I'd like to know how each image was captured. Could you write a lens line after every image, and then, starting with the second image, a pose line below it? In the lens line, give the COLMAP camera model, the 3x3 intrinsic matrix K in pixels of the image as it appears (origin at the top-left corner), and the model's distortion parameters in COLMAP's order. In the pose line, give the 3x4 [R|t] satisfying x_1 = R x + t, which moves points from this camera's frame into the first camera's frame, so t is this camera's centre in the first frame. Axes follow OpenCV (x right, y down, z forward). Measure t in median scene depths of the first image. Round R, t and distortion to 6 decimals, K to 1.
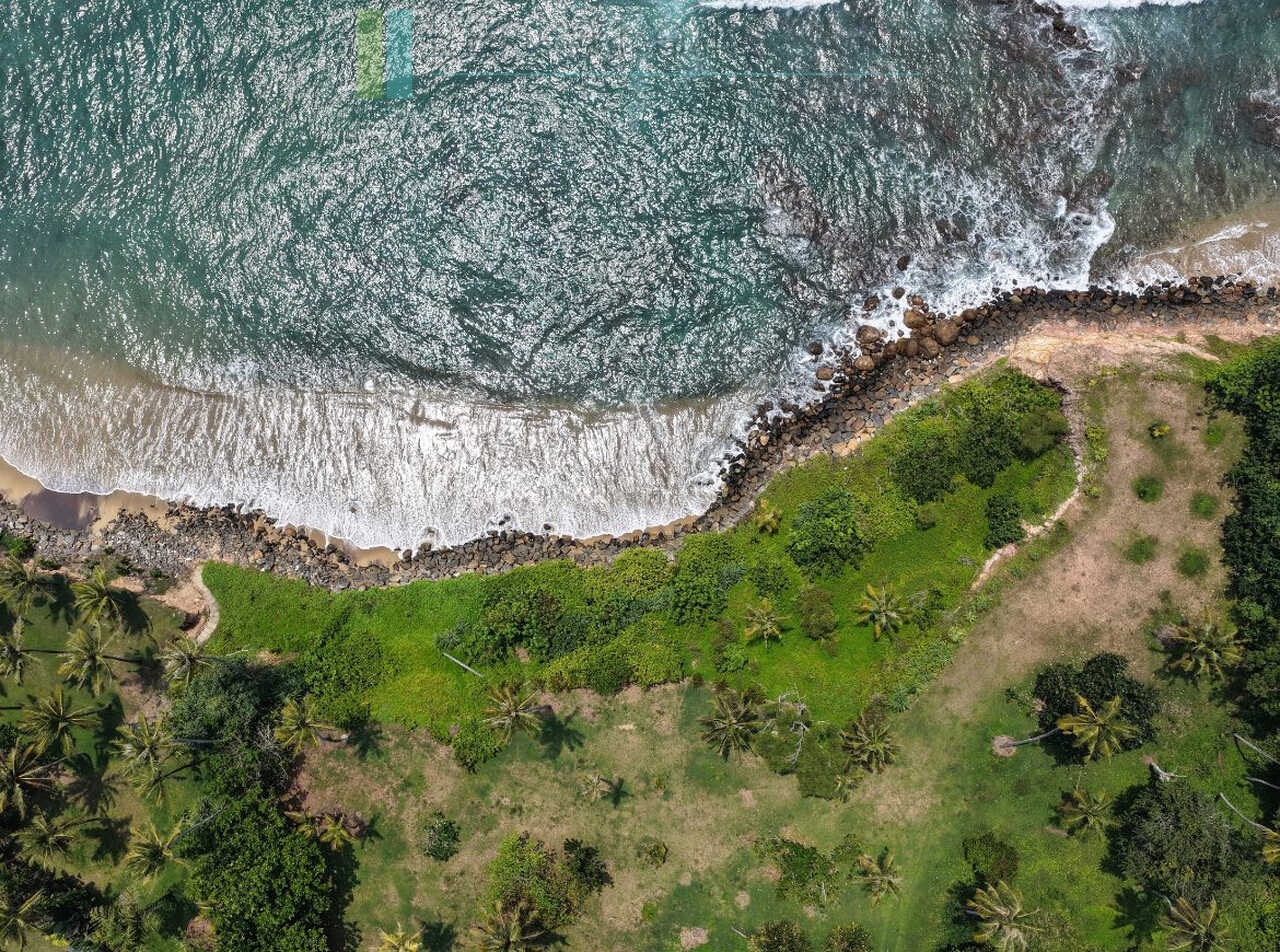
lens RADIAL K [[1183.7, 0, 648.0], [0, 1183.7, 475.9], [0, 0, 1]] dist [-0.010099, 0.030250]
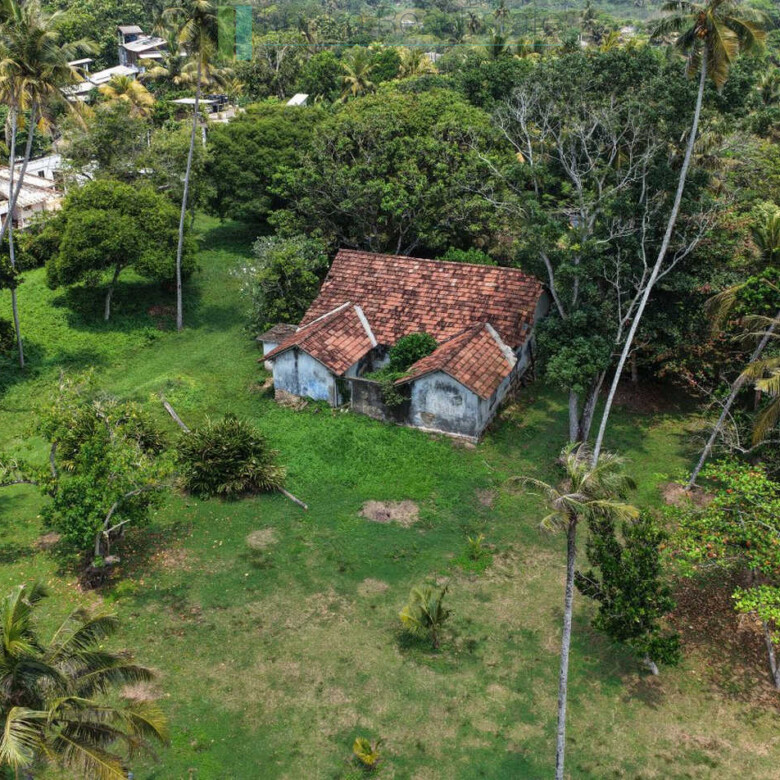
lens RADIAL K [[969.9, 0, 396.8], [0, 969.9, 390.1], [0, 0, 1]] dist [-0.008333, 0.022643]
pose [[-0.964546, -0.095854, 0.245894, -0.049790], [0.263904, -0.341422, 0.902100, 0.055916], [-0.002516, 0.935010, 0.354614, 0.760335]]
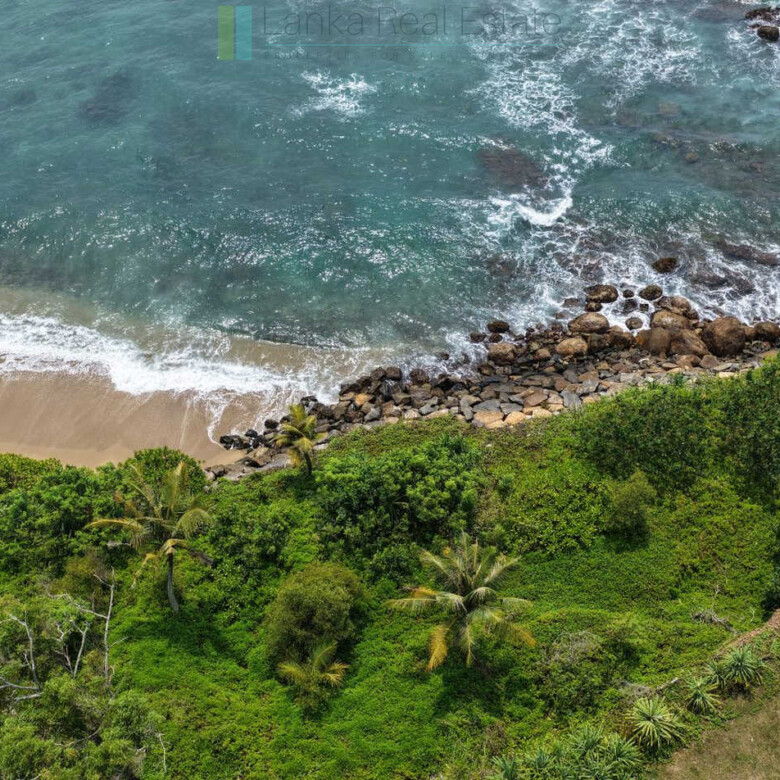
lens RADIAL K [[969.9, 0, 396.8], [0, 969.9, 390.1], [0, 0, 1]] dist [-0.008333, 0.022643]
pose [[0.950753, 0.230931, -0.206736, 0.209131], [-0.309783, 0.729856, -0.609380, 0.239297], [0.010163, 0.643414, 0.765451, 0.667855]]
